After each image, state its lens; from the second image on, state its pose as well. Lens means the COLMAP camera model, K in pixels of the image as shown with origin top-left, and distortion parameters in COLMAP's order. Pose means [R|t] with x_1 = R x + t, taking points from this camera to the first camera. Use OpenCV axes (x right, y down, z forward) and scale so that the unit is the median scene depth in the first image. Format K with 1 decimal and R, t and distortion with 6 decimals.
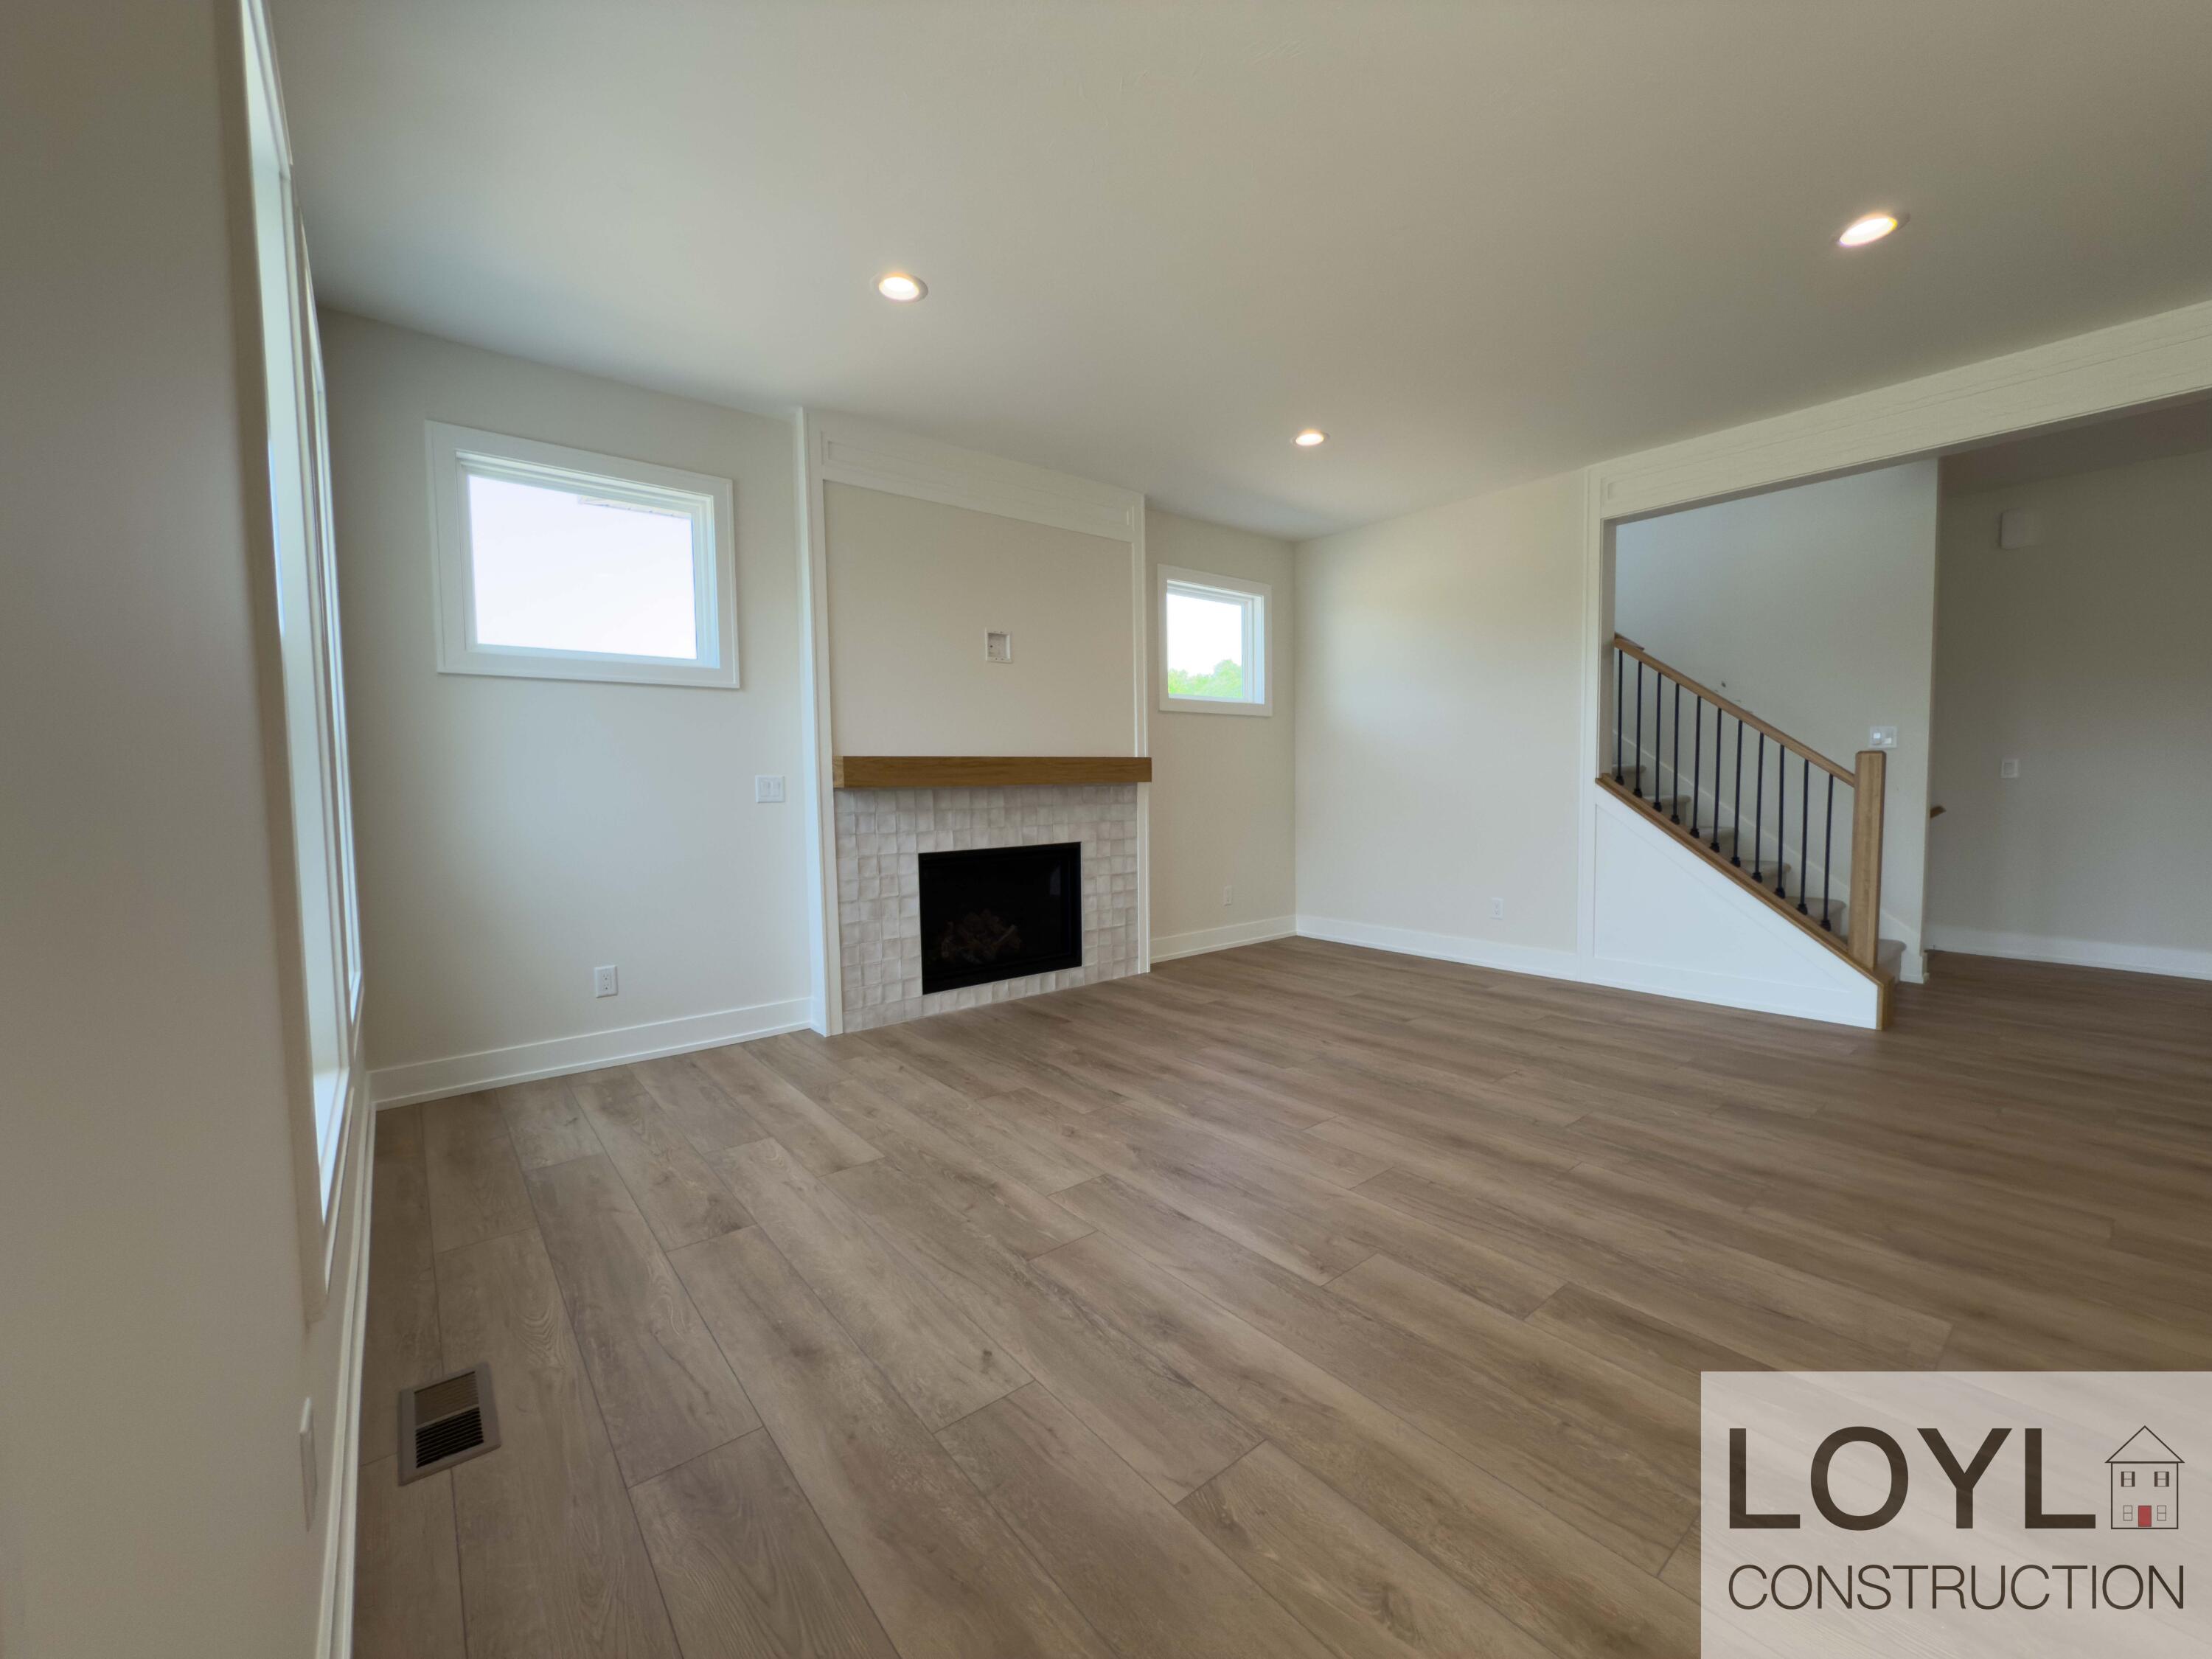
lens RADIAL K [[890.2, 0, 1139.8], [0, 890.2, 821.2], [0, 0, 1]] dist [-0.000348, -0.000088]
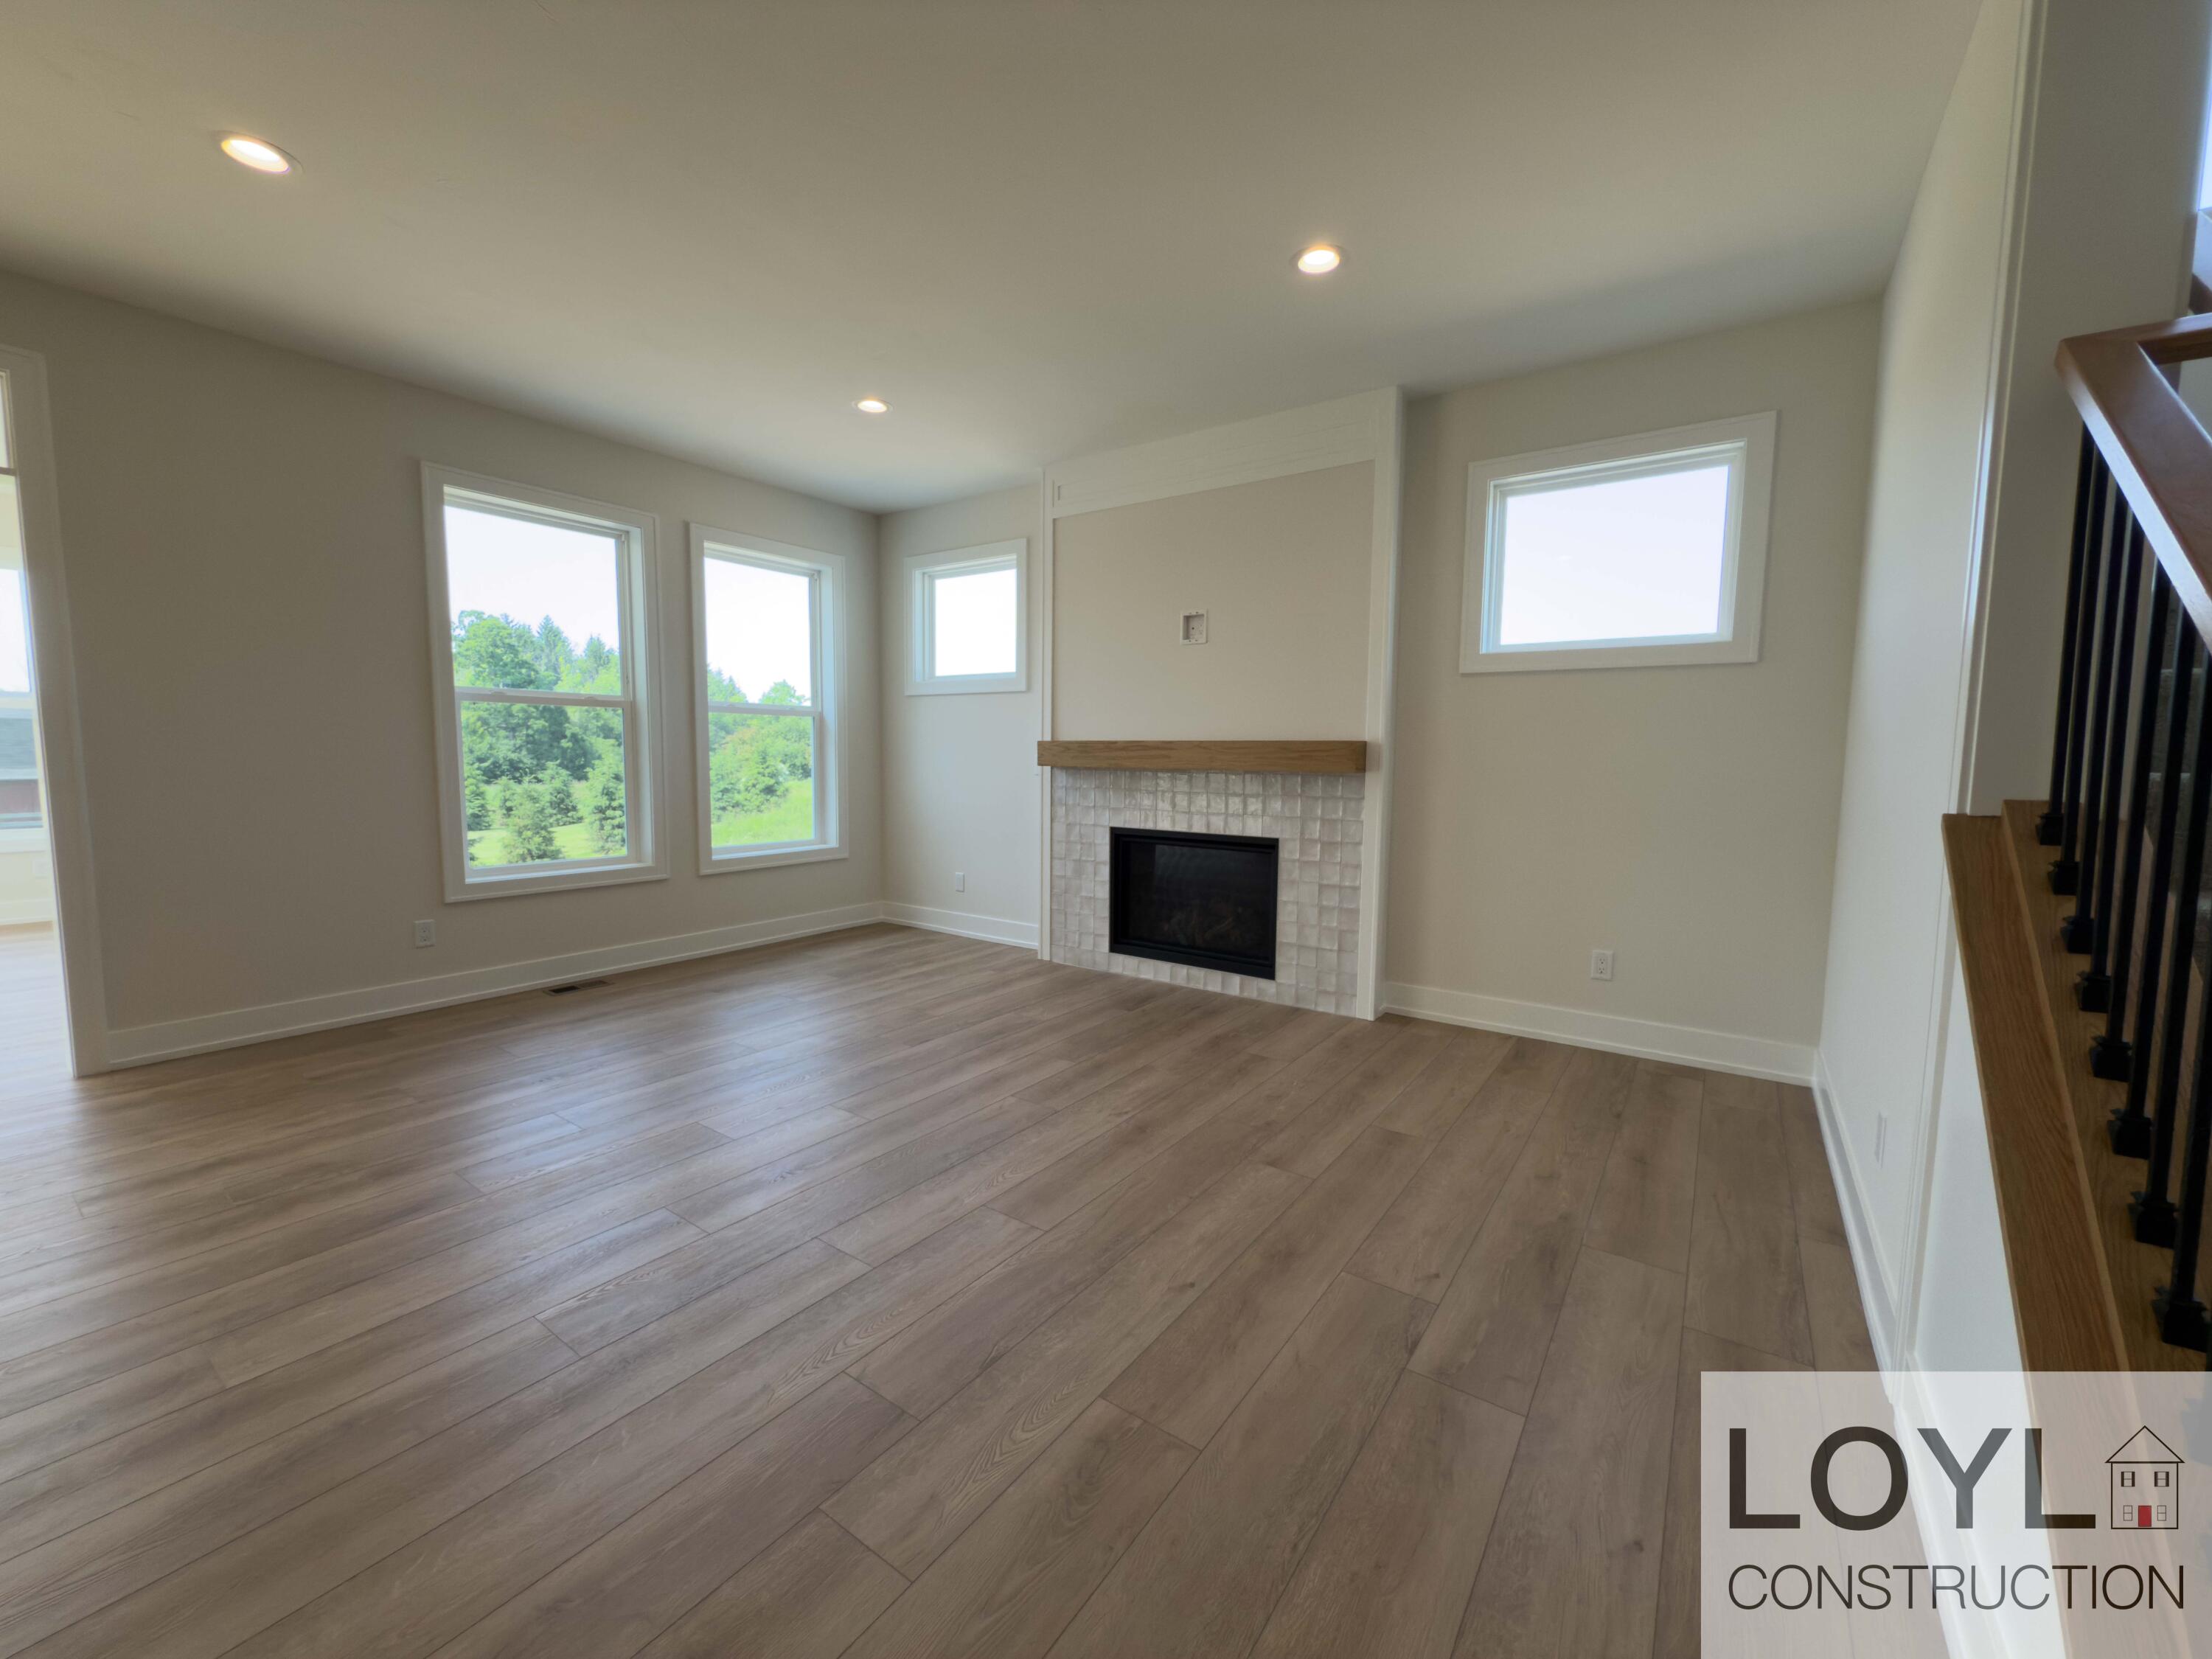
lens RADIAL K [[880.4, 0, 1111.5], [0, 880.4, 831.3], [0, 0, 1]] dist [-0.000230, -0.000382]
pose [[0.263306, 0.097861, -0.959736, 0.818454], [-0.070391, 0.994139, 0.082057, -0.049650], [0.962141, 0.045951, 0.268651, 0.698487]]
